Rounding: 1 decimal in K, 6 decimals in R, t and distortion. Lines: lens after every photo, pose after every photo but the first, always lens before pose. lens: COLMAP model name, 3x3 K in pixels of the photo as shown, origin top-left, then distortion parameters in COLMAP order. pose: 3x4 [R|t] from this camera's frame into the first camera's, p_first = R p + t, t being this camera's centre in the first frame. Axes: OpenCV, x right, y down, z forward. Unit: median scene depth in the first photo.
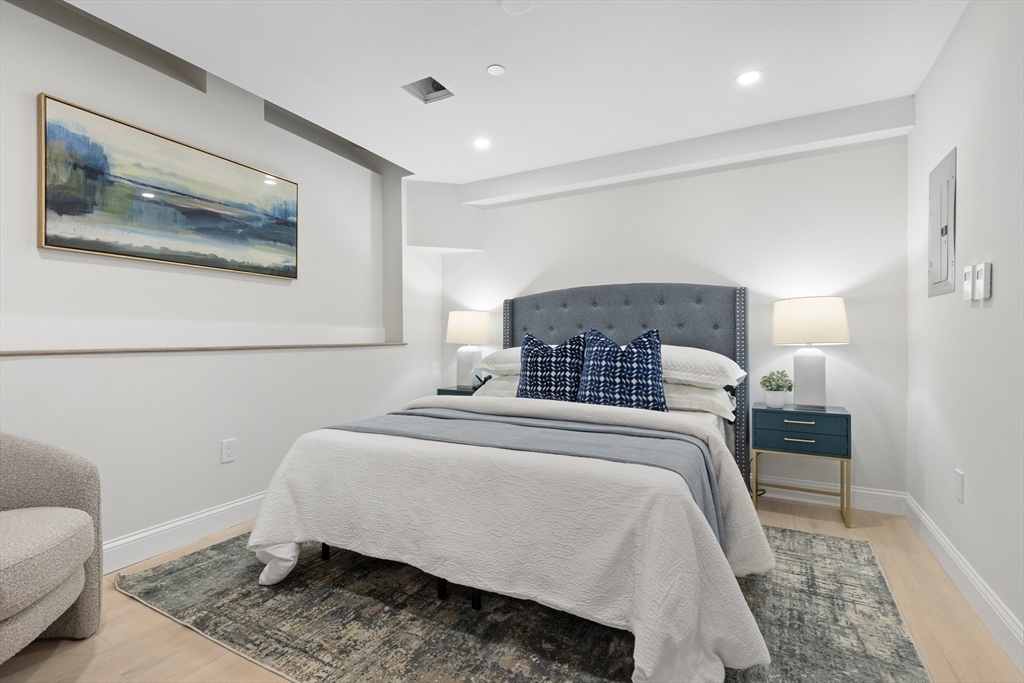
lens RADIAL K [[466.7, 0, 529.4], [0, 466.7, 342.9], [0, 0, 1]] dist [0.003770, -0.000560]
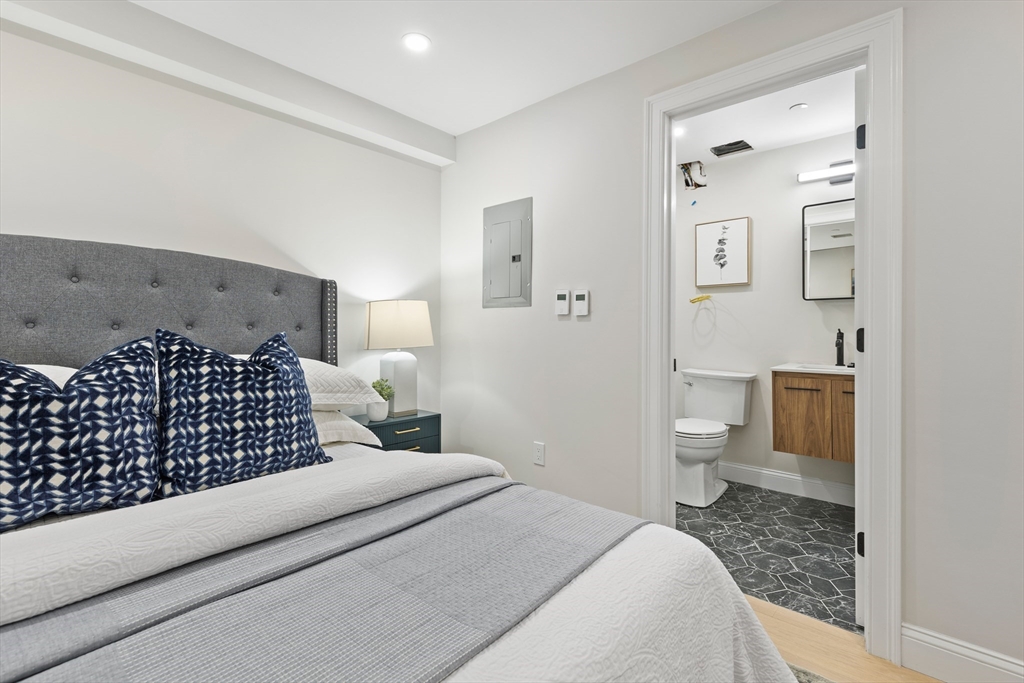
lens RADIAL K [[466.7, 0, 476.1], [0, 466.7, 328.3], [0, 0, 1]] dist [0.003770, -0.000560]
pose [[0.274429, 0.002923, 0.961603, -0.277967], [0.003384, 0.999986, -0.004005, -0.031481], [-0.961601, 0.004354, 0.274415, 0.559212]]
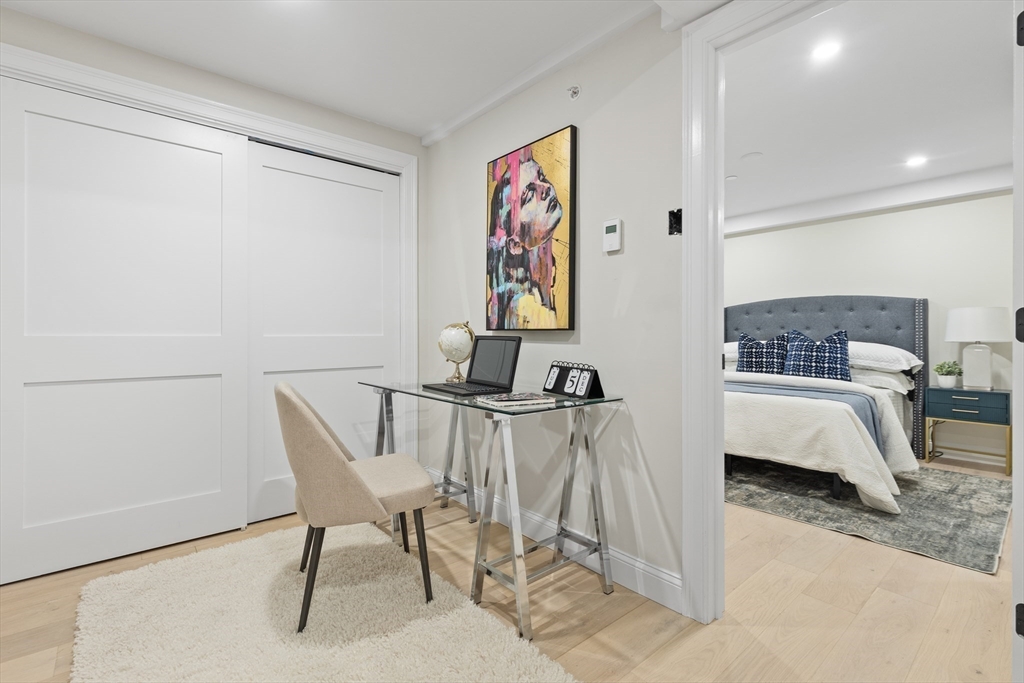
lens RADIAL K [[466.7, 0, 530.9], [0, 466.7, 336.1], [0, 0, 1]] dist [0.003770, -0.000560]
pose [[0.936555, 0.004286, -0.350494, -0.129018], [-0.006771, 0.999960, -0.005866, 0.003603], [0.350455, 0.007867, 0.936547, -0.688021]]
